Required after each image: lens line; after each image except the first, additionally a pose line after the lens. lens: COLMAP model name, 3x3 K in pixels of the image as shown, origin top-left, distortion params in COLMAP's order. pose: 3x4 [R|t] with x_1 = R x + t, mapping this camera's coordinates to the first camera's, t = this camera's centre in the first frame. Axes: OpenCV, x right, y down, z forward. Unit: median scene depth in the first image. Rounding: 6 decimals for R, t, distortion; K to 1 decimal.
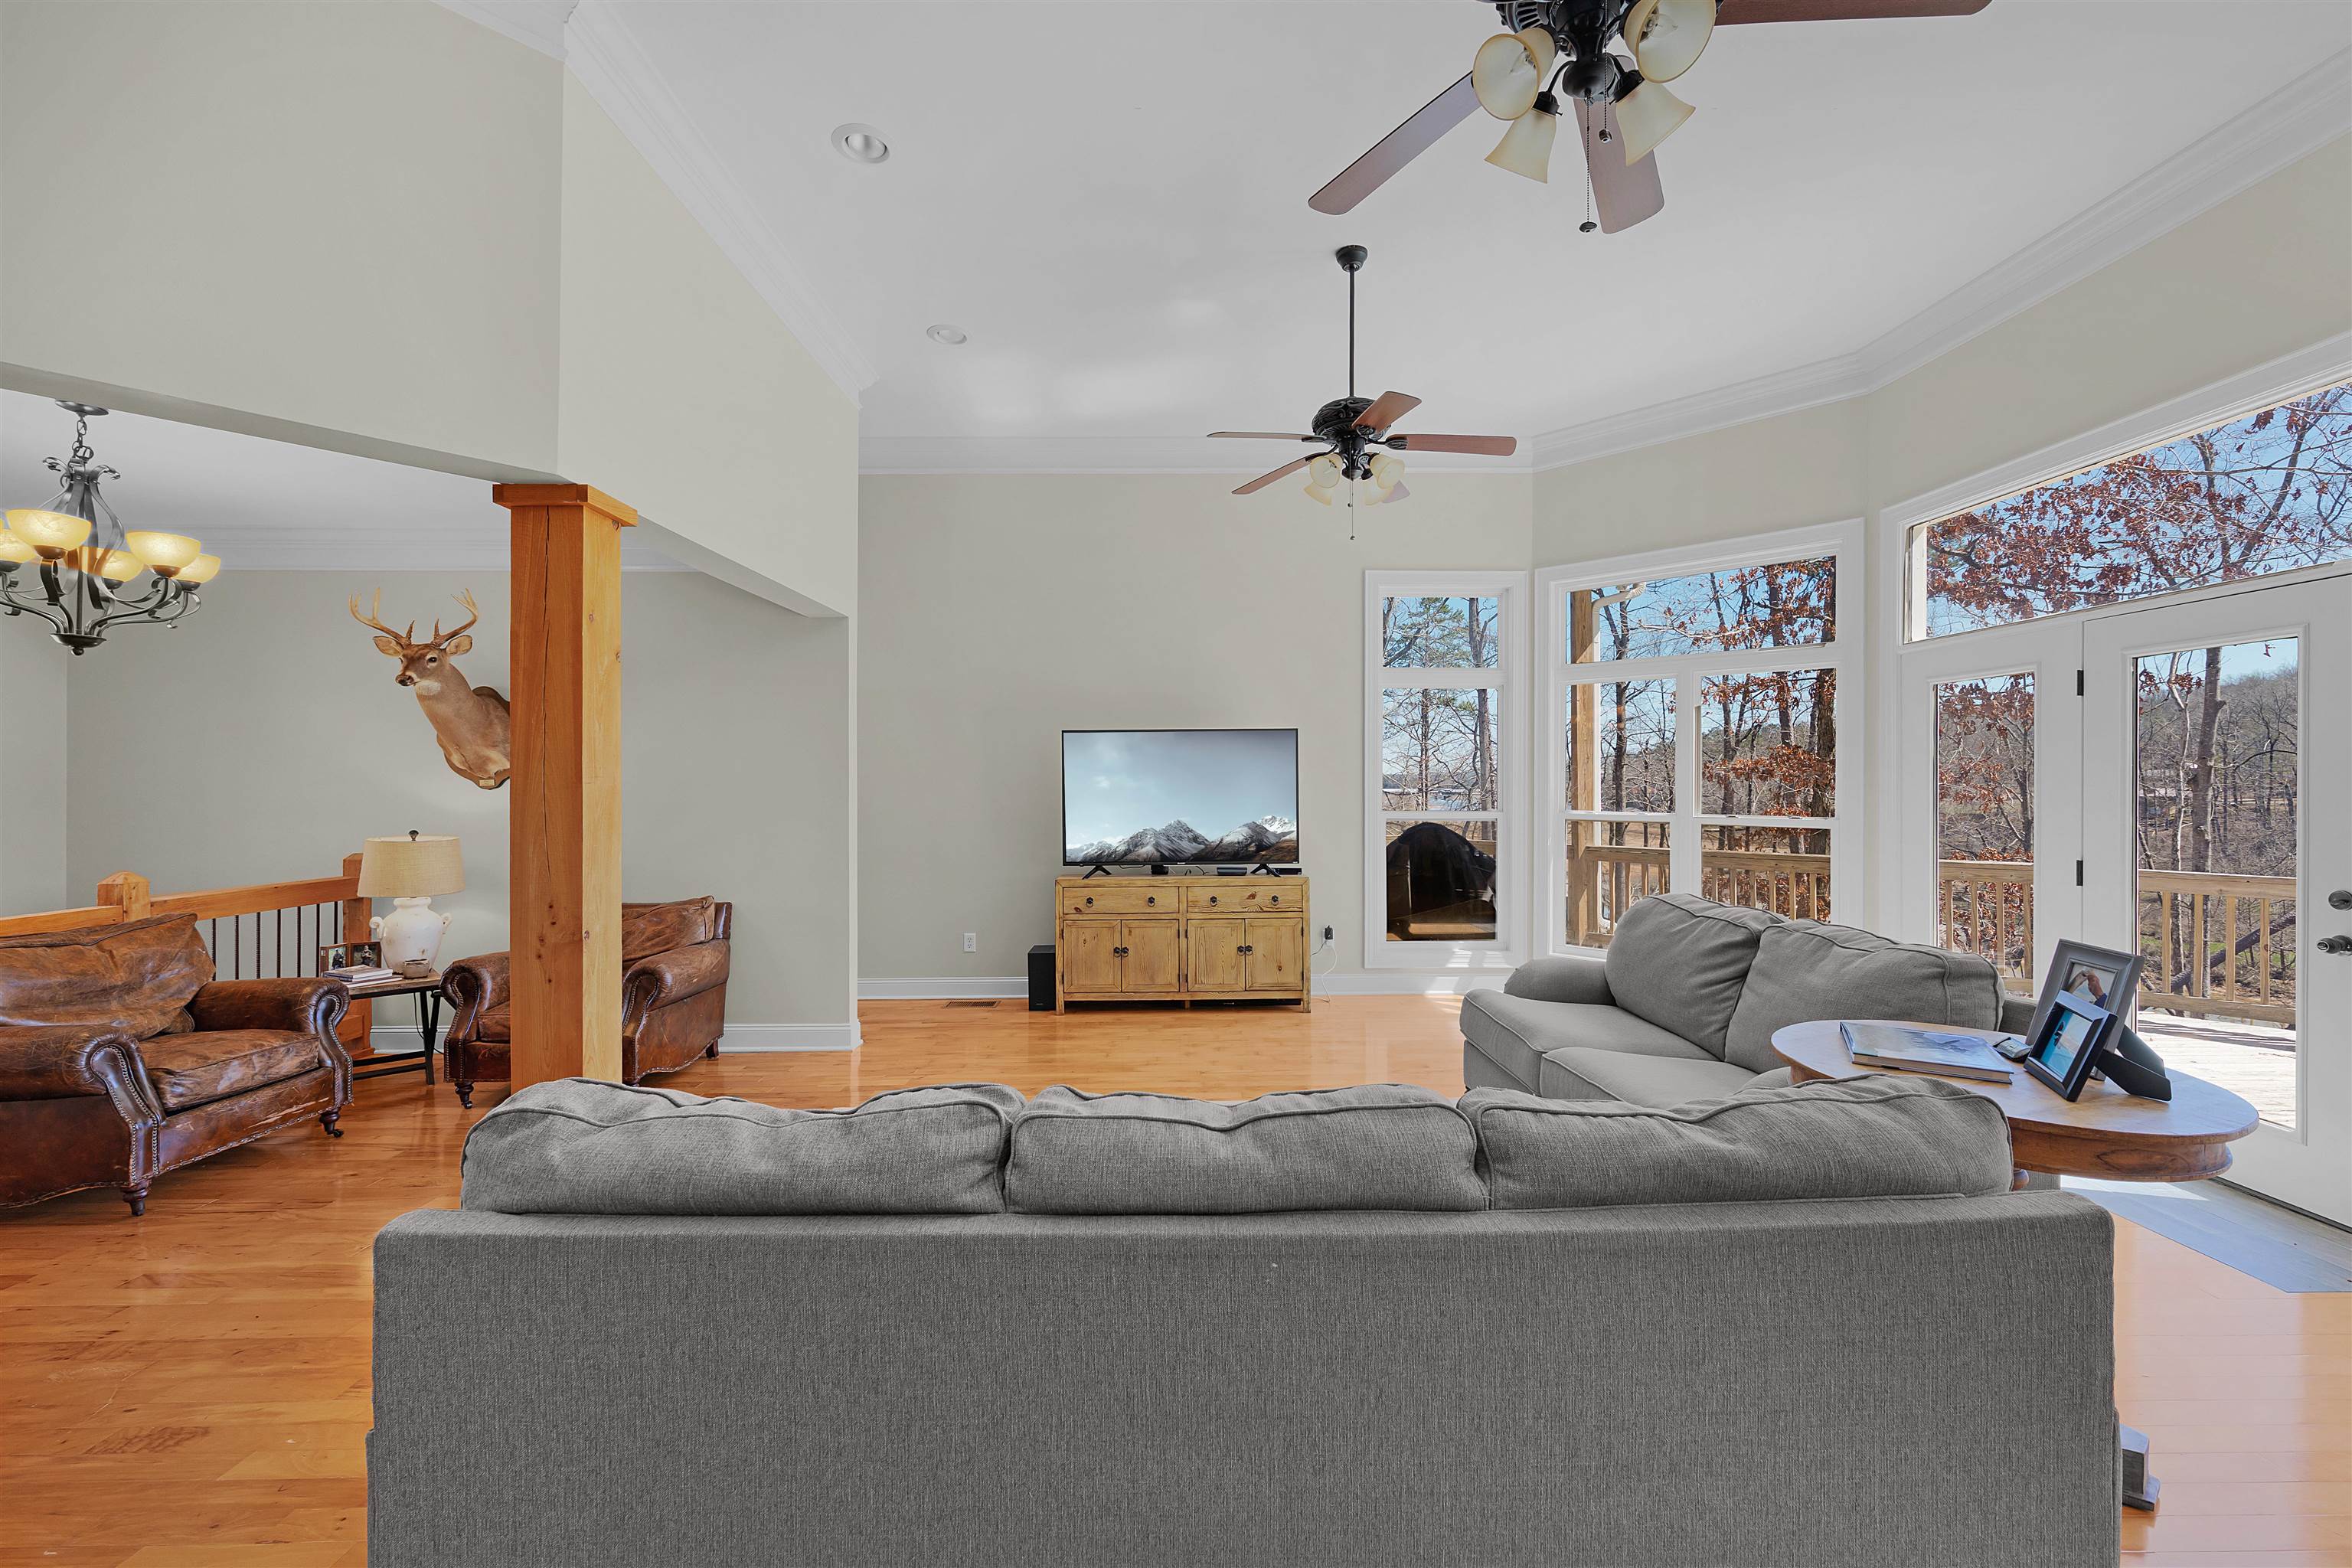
lens RADIAL K [[954.0, 0, 1192.3], [0, 954.0, 779.7], [0, 0, 1]] dist [-0.002889, 0.000948]
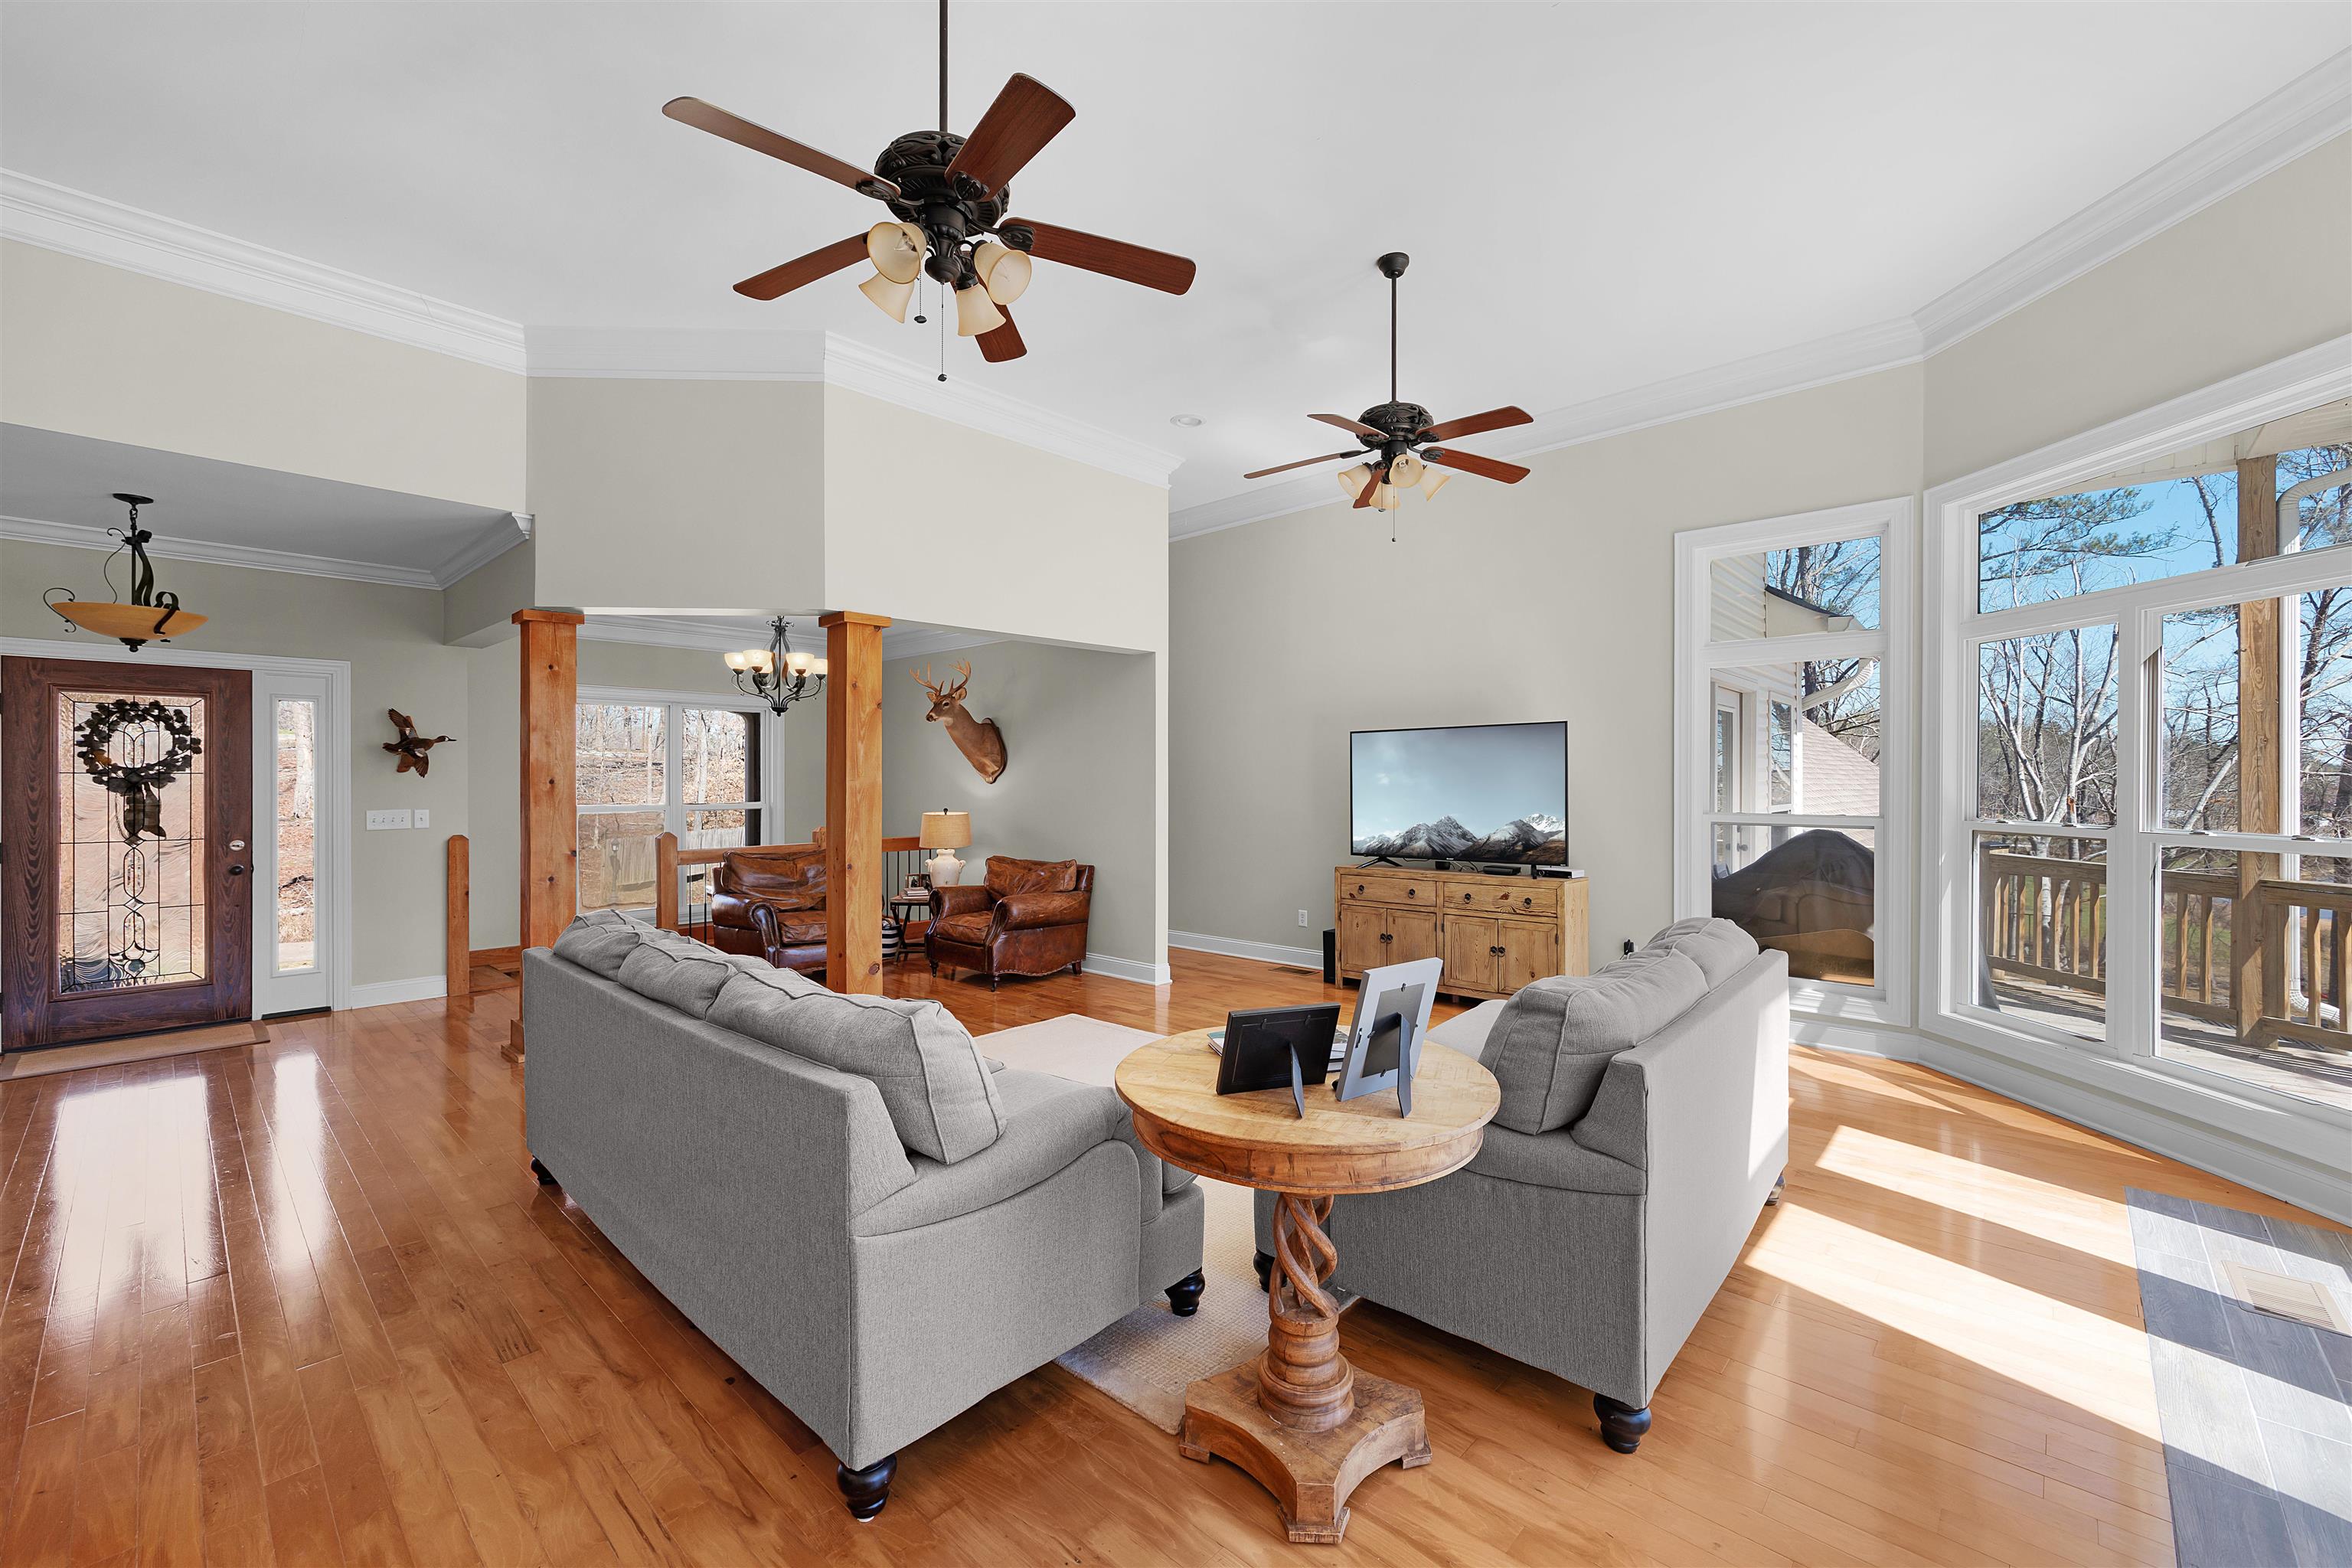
lens RADIAL K [[954.0, 0, 1181.2], [0, 954.0, 782.3], [0, 0, 1]] dist [-0.002889, 0.000948]
pose [[0.724218, 0.002241, -0.689568, 0.622396], [0.002210, 0.999982, 0.005571, -0.000171], [0.689568, -0.005558, 0.724200, 0.092348]]
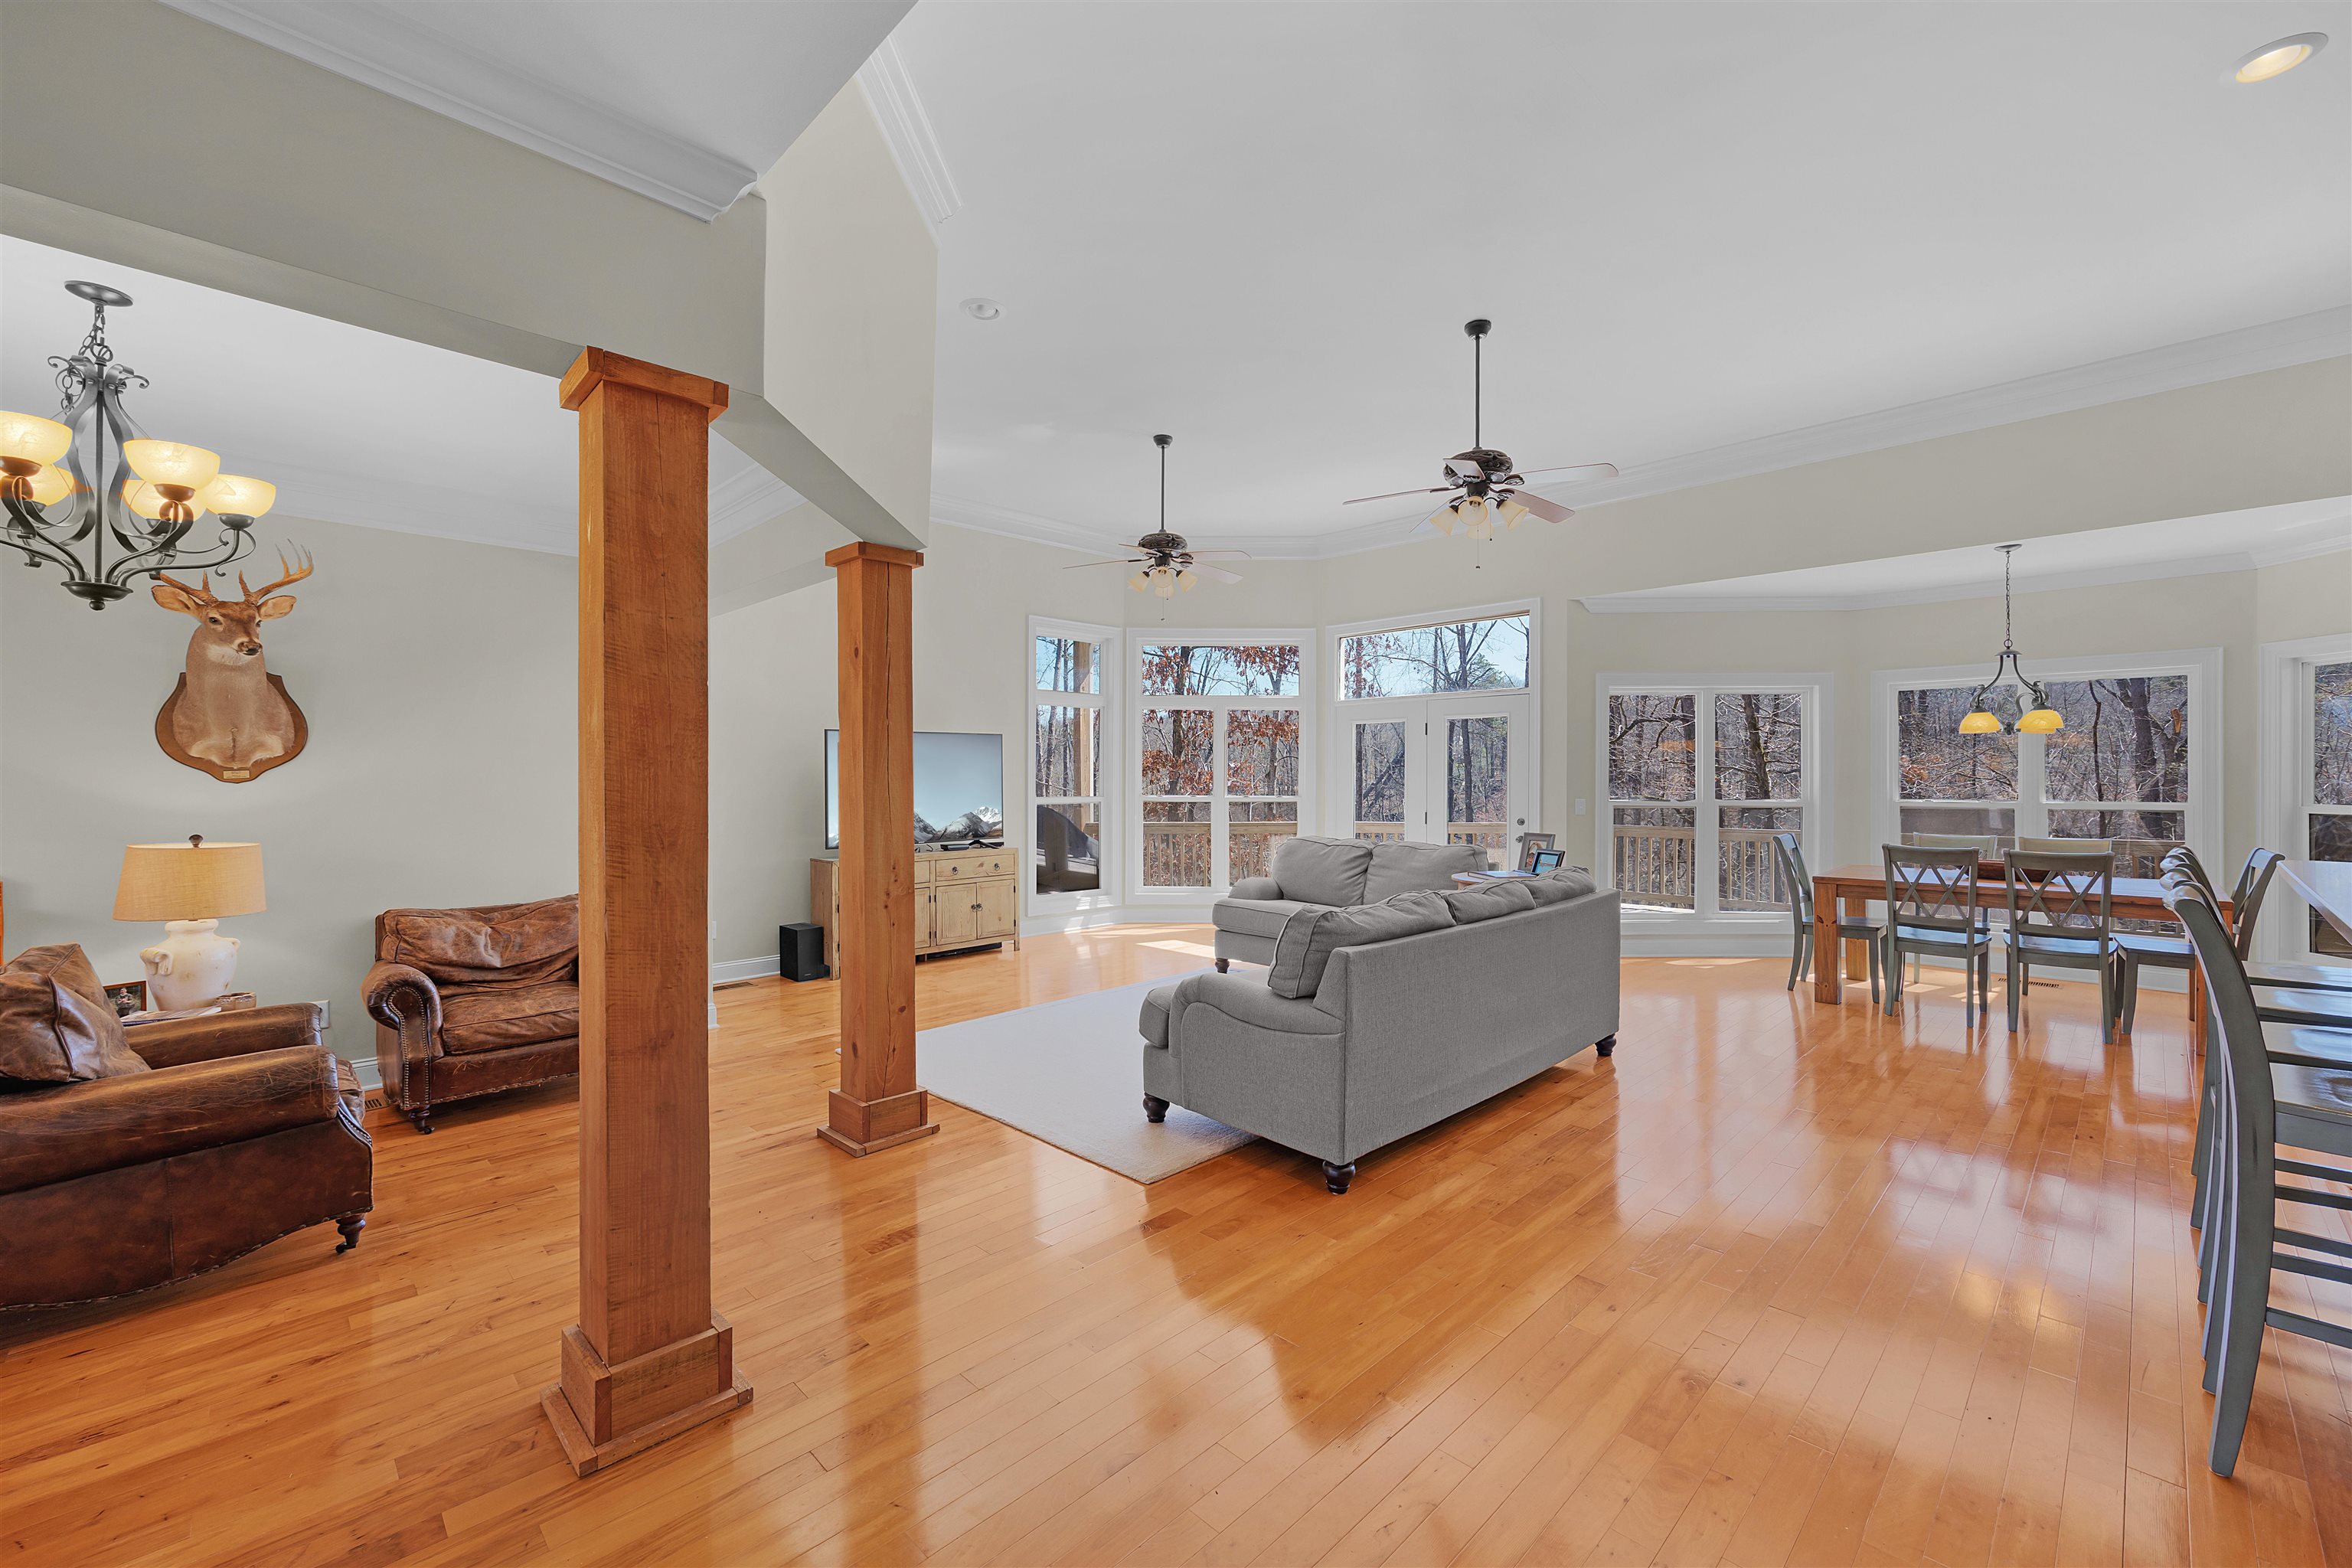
lens RADIAL K [[954.0, 0, 1188.0], [0, 954.0, 778.6], [0, 0, 1]] dist [-0.002889, 0.000948]
pose [[0.719795, -0.000843, 0.694186, -0.790556], [-0.001407, 0.999995, 0.002673, 0.003615], [-0.694185, -0.002900, 0.719791, -0.140556]]
